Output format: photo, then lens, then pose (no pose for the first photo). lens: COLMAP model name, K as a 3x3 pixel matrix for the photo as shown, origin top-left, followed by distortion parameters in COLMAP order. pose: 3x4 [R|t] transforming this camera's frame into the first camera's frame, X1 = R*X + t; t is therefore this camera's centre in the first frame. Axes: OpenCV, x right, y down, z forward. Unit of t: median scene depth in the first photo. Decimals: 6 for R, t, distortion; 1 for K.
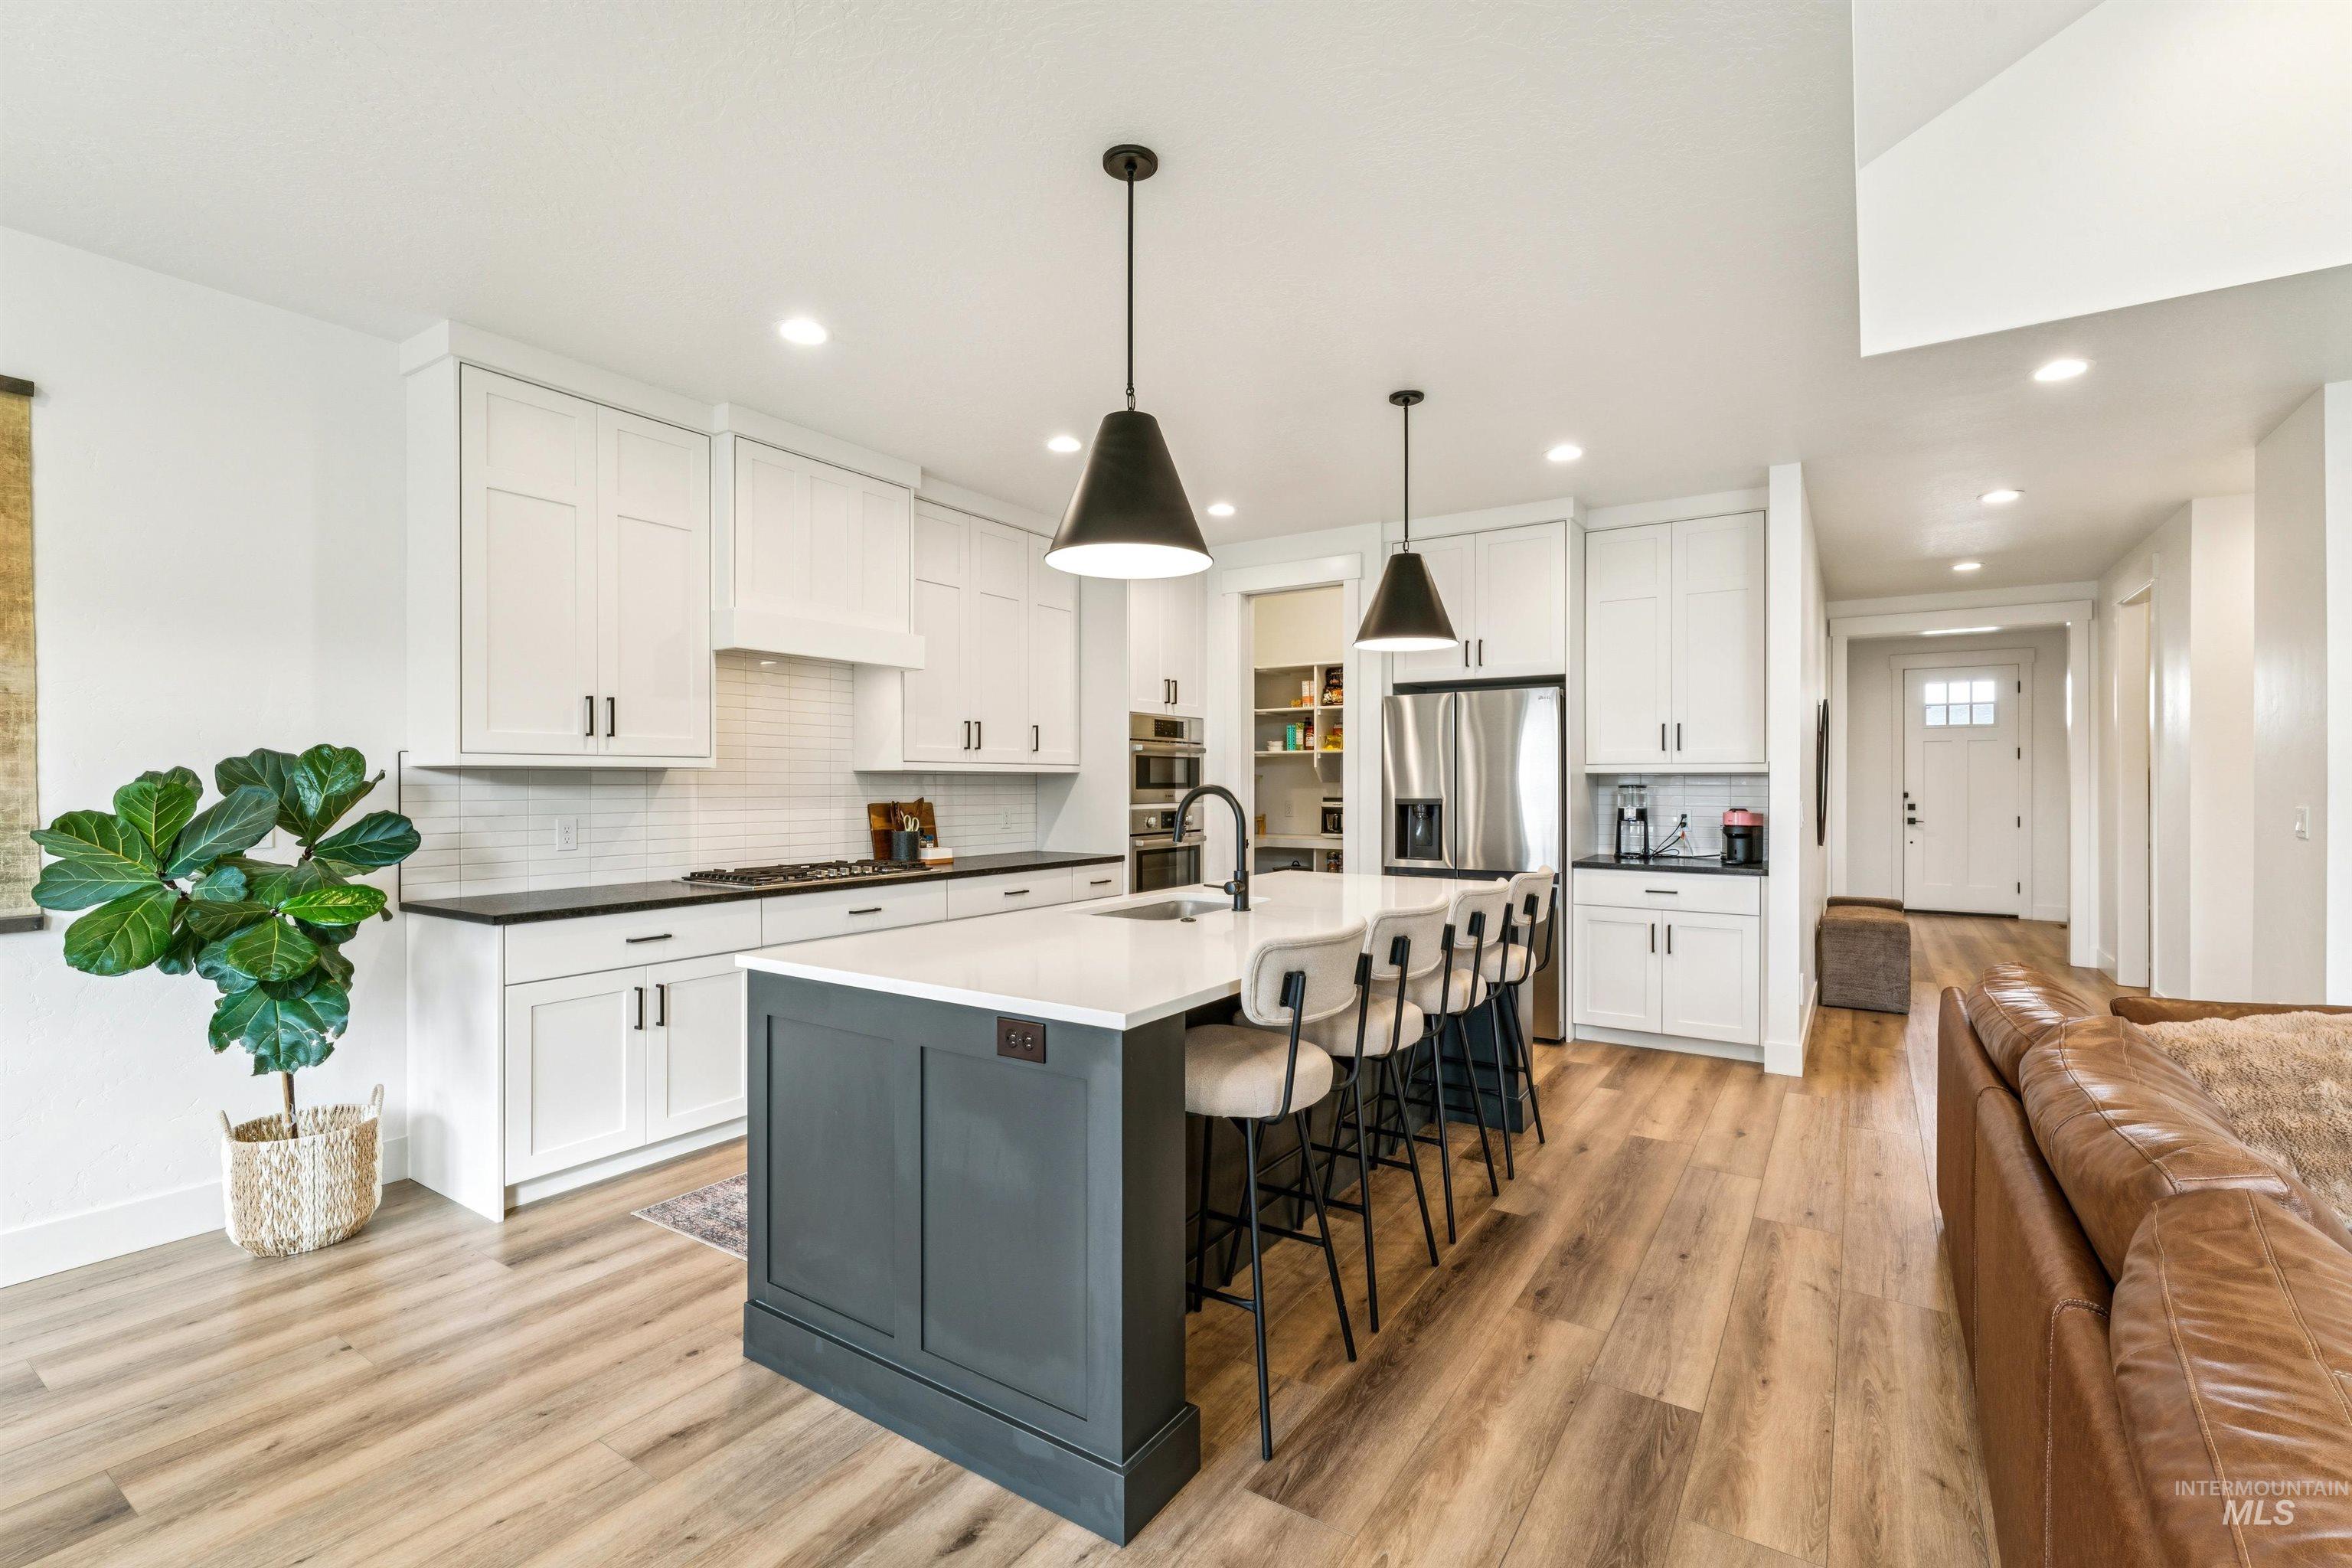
lens RADIAL K [[1025.2, 0, 1185.6], [0, 1025.2, 788.5], [0, 0, 1]] dist [-0.005326, -0.000770]
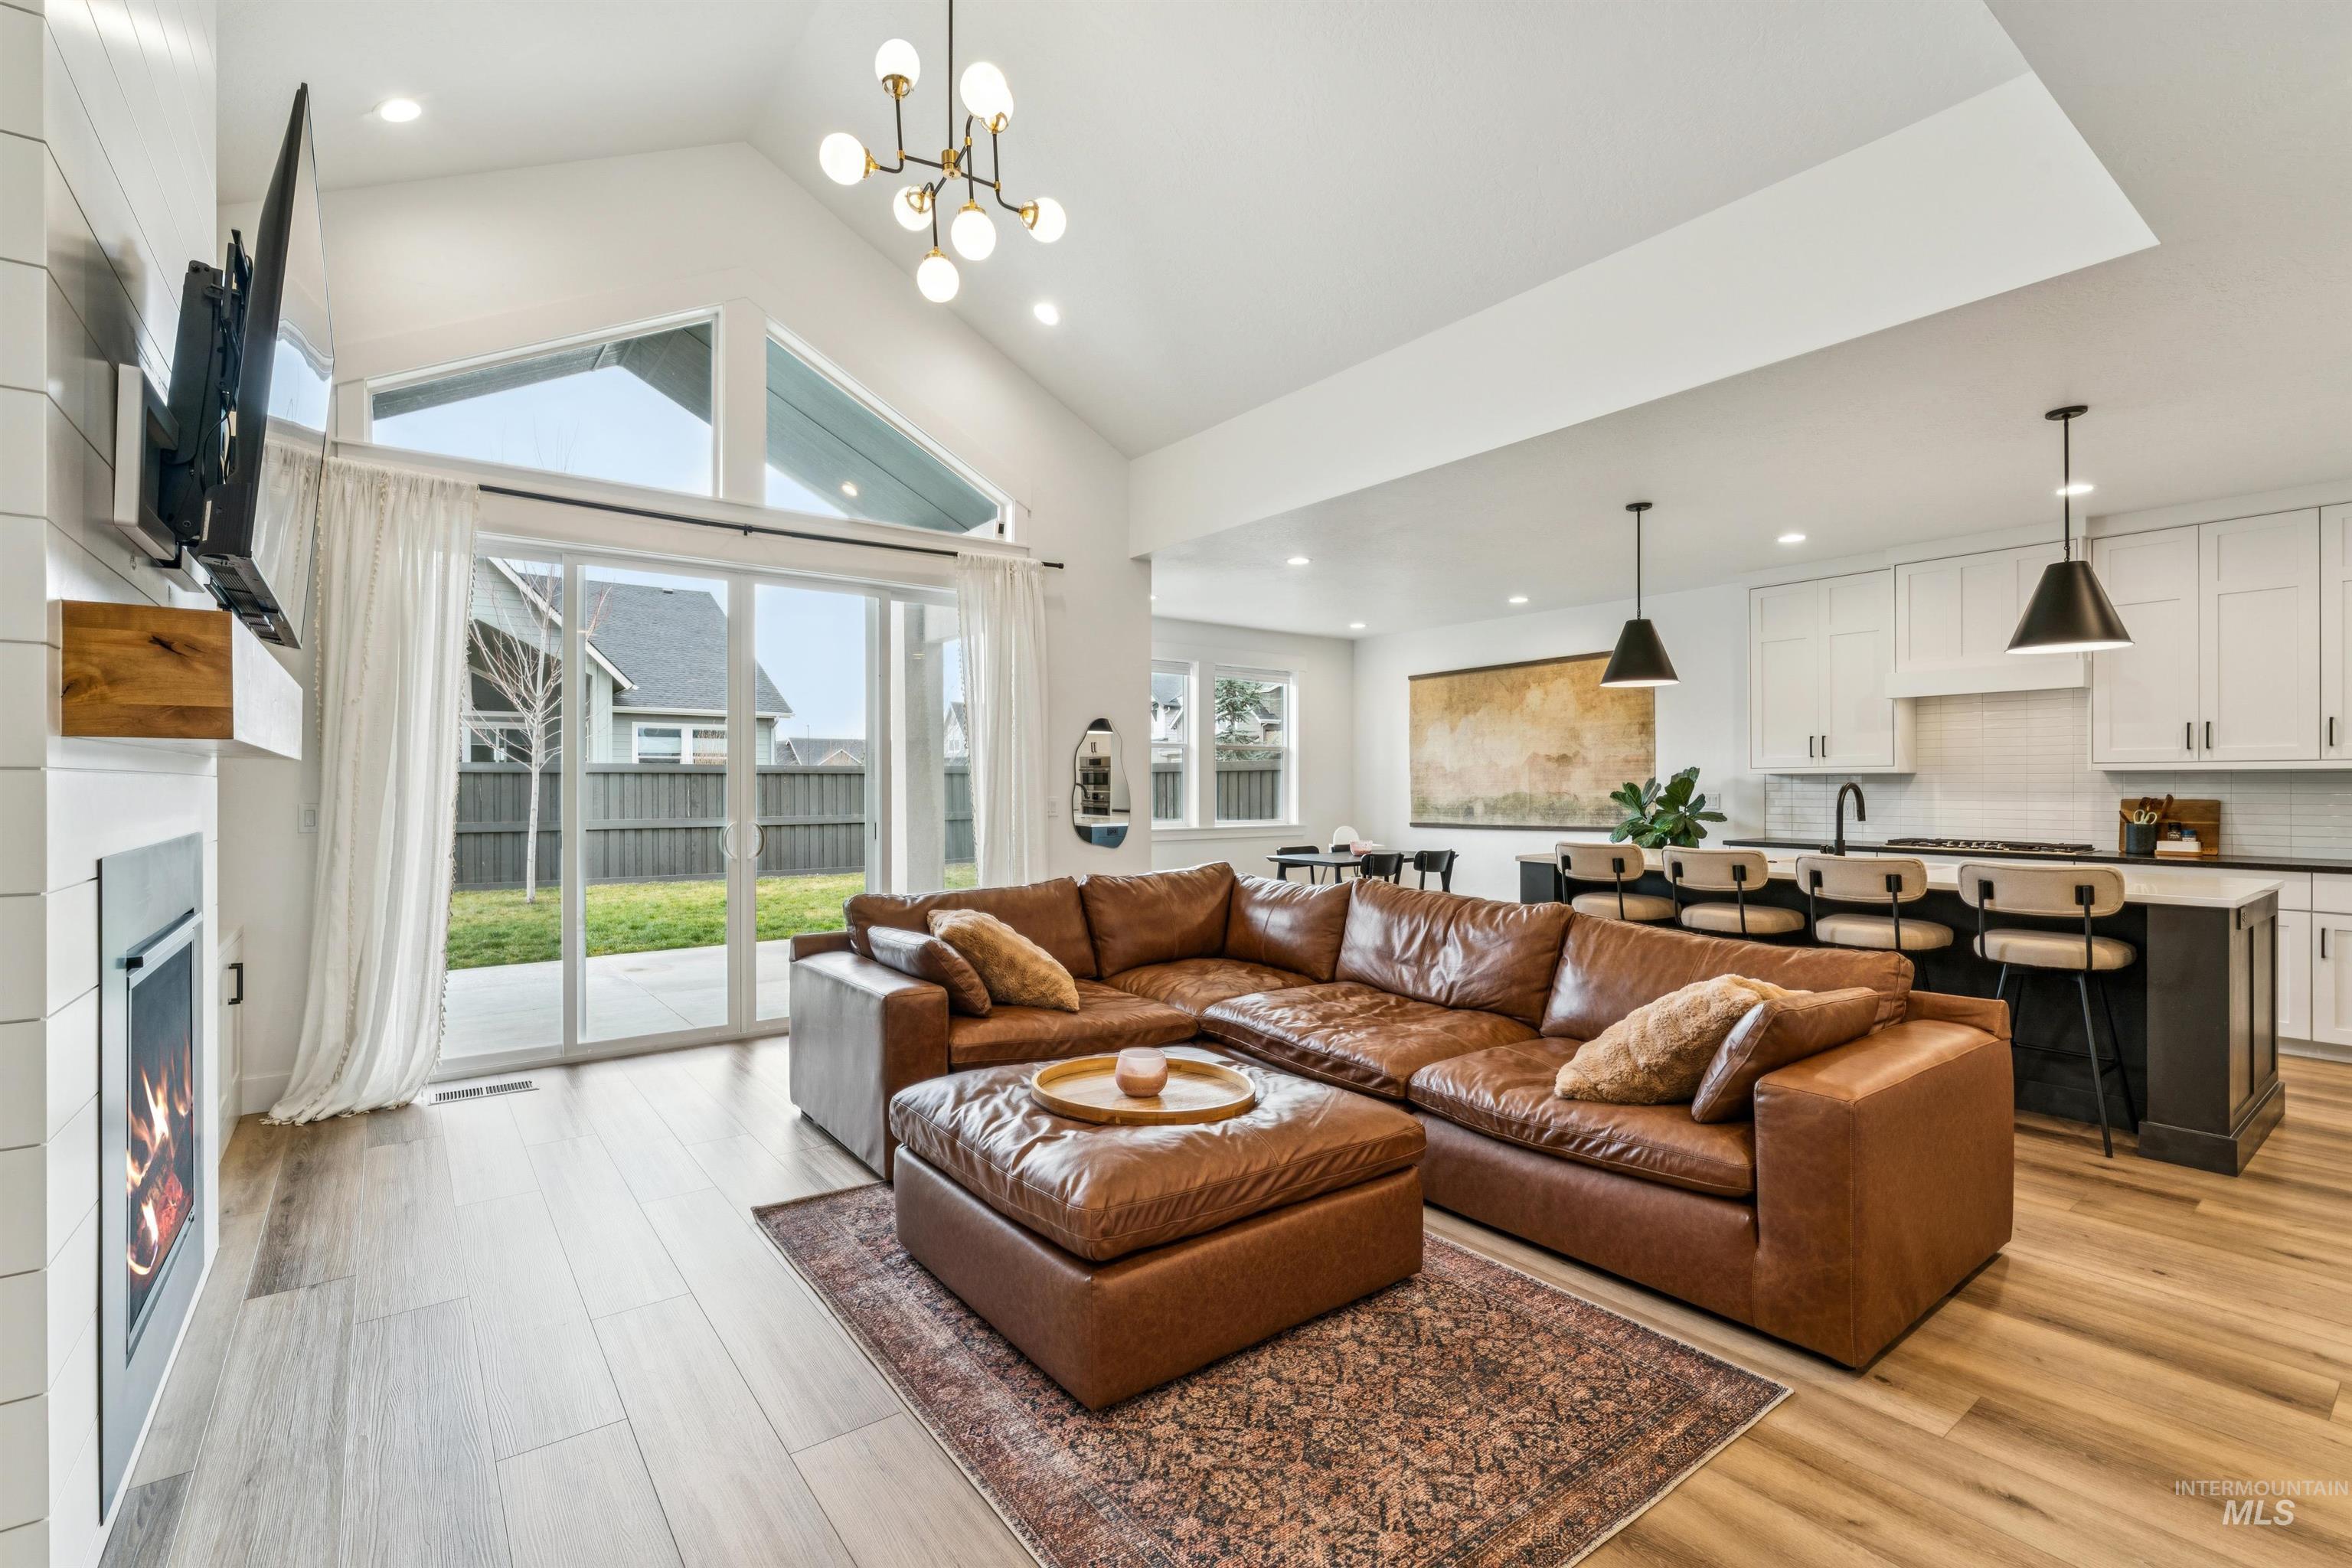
lens RADIAL K [[1030.0, 0, 1176.0], [0, 1030.0, 784.0], [0, 0, 1]] dist [-0.004076, -0.000573]
pose [[-0.335404, -0.001515, -0.942073, 1.297385], [-0.004943, 0.999988, 0.000152, 0.003239], [0.942061, 0.004708, -0.335408, 0.424750]]
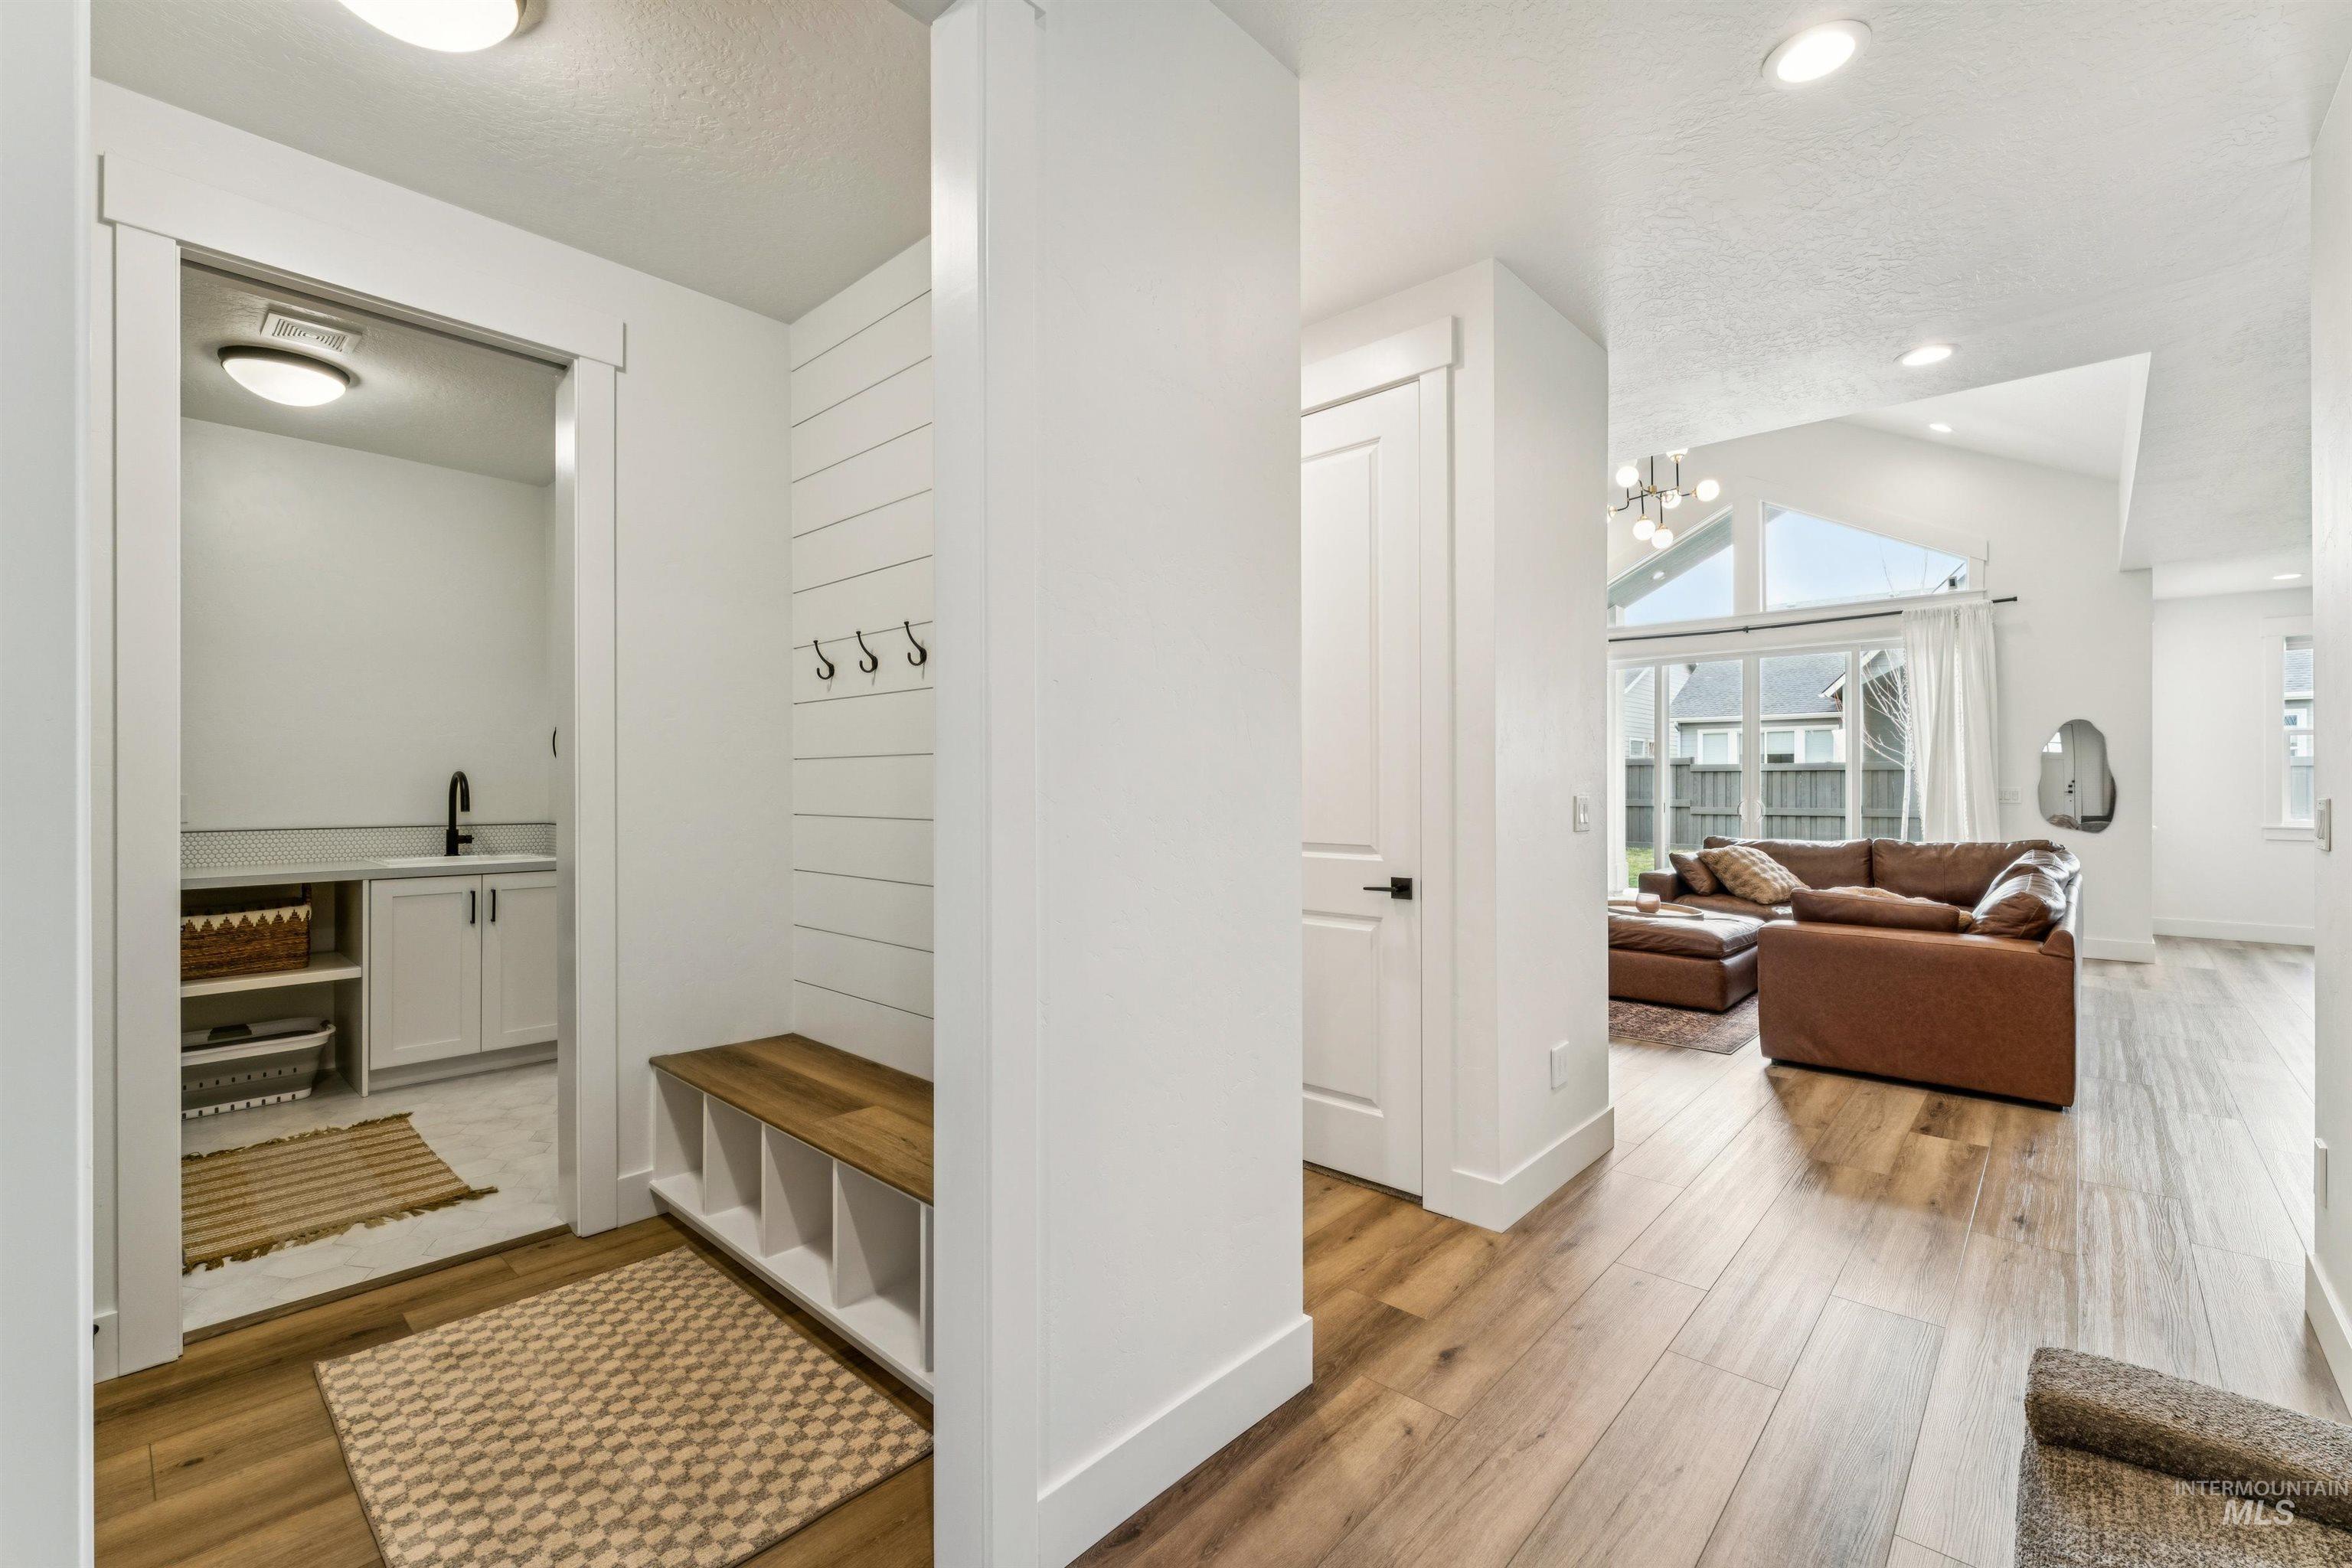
lens RADIAL K [[998.7, 0, 1176.0], [0, 998.7, 784.0], [0, 0, 1]] dist [0.000181, 0.000074]
pose [[-0.987599, 0.001766, 0.156987, 1.147201], [0.003215, 0.999955, 0.008980, -0.004910], [-0.156964, 0.009373, -0.987560, 1.676323]]
